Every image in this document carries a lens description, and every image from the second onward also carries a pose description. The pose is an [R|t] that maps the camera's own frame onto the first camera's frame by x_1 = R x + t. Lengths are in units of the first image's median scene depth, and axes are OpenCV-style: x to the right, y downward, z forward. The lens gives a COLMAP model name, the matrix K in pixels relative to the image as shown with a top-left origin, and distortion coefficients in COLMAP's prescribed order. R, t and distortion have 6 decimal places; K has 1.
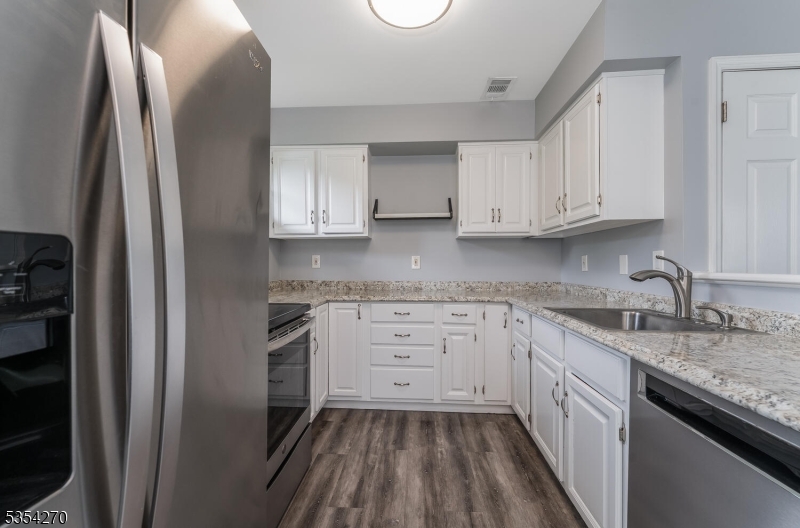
lens RADIAL K [[331.2, 0, 397.7], [0, 331.2, 262.9], [0, 0, 1]] dist [-0.003356, -0.000796]
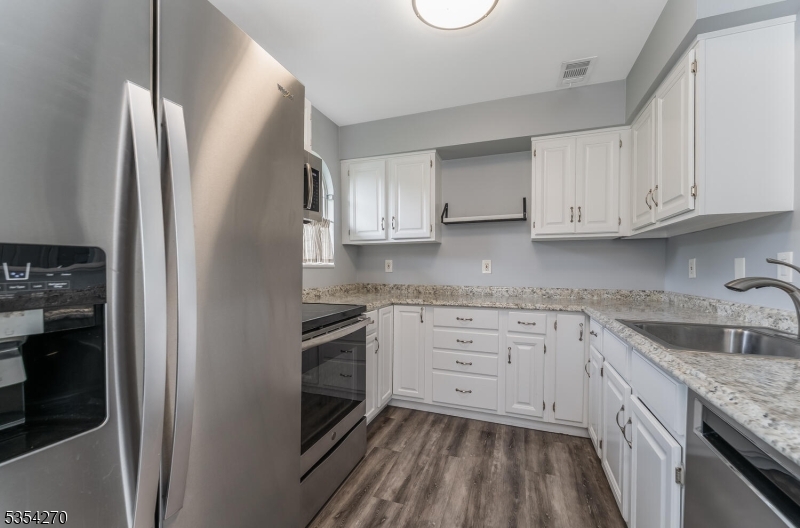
lens RADIAL K [[331.2, 0, 394.4], [0, 331.2, 268.1], [0, 0, 1]] dist [-0.003356, -0.000796]
pose [[0.956974, 0.002940, -0.290160, 0.115714], [-0.002098, 0.999993, 0.003211, -0.000602], [0.290167, -0.002464, 0.956973, 0.002817]]
